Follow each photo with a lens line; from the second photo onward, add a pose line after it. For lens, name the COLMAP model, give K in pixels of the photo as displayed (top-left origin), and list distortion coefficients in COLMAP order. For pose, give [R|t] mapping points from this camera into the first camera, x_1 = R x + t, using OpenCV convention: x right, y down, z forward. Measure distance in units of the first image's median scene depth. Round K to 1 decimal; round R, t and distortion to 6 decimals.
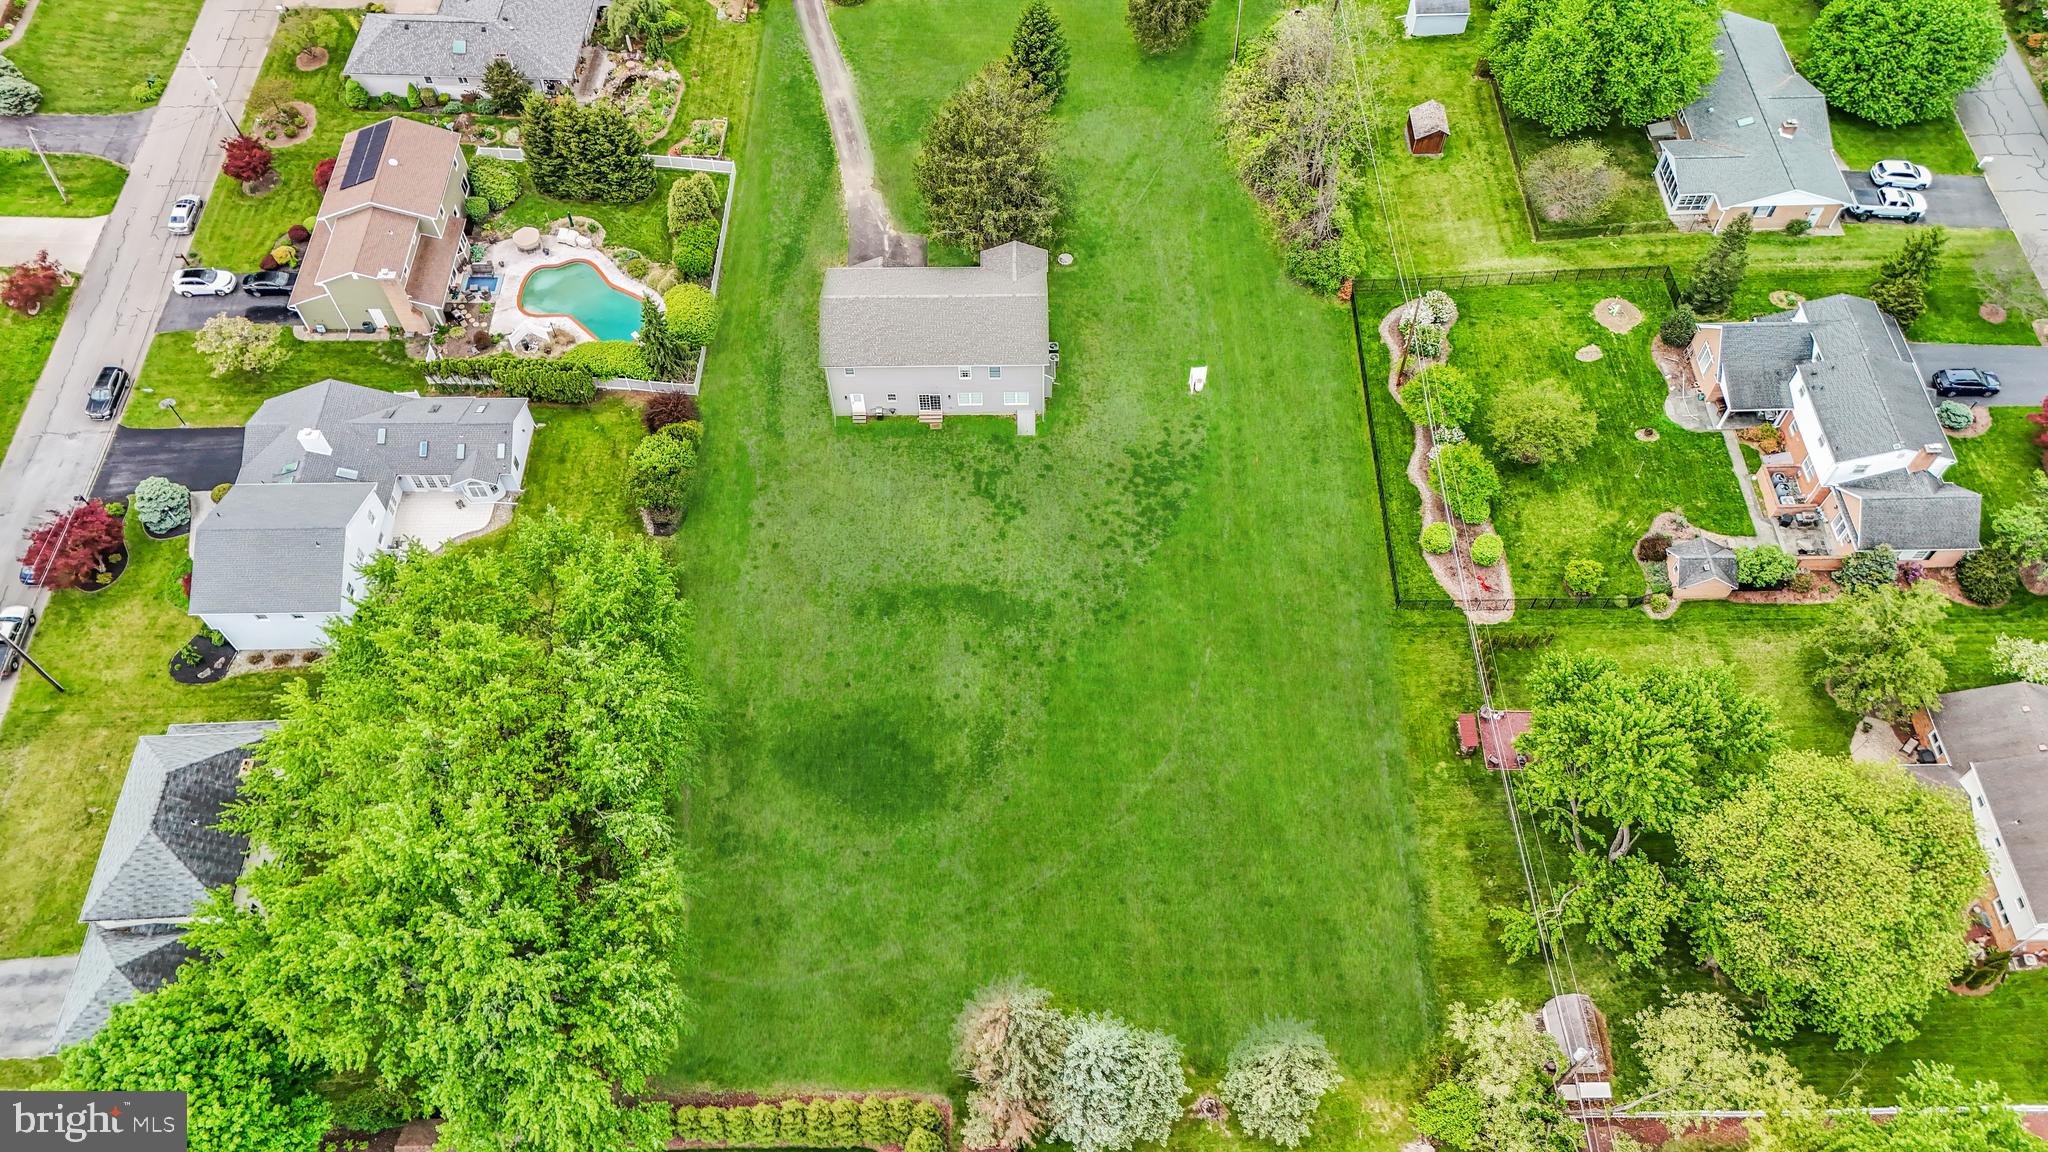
lens RADIAL K [[1494.6, 0, 1024.0], [0, 1494.6, 576.0], [0, 0, 1]] dist [0.028760, -0.000115]
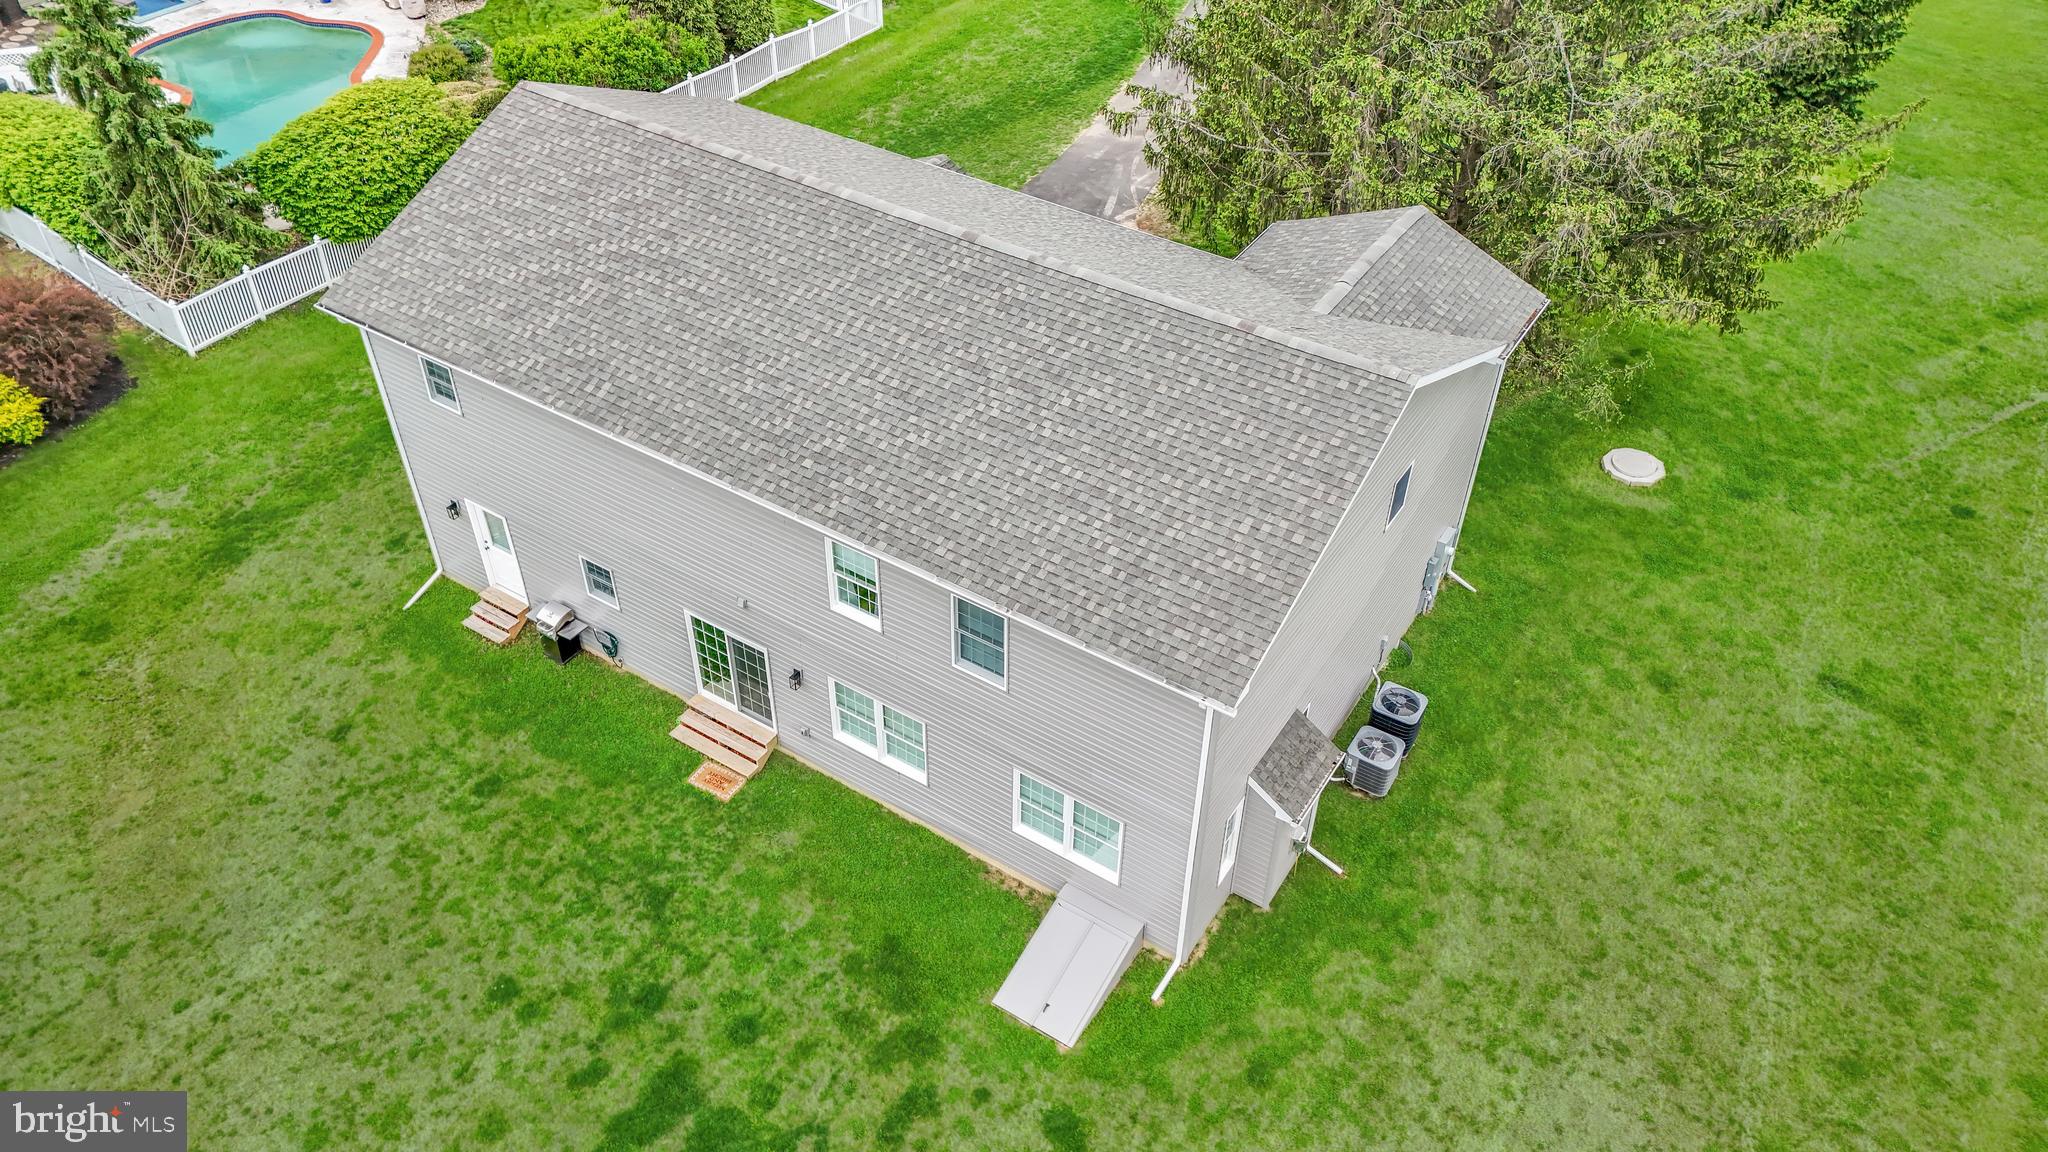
lens RADIAL K [[1494.6, 0, 1024.0], [0, 1494.6, 576.0], [0, 0, 1]] dist [0.028760, -0.000115]
pose [[0.833588, 0.369214, -0.410867, 0.058002], [-0.467979, 0.867200, -0.170176, -0.110480], [0.293472, 0.334134, 0.895672, 0.808476]]
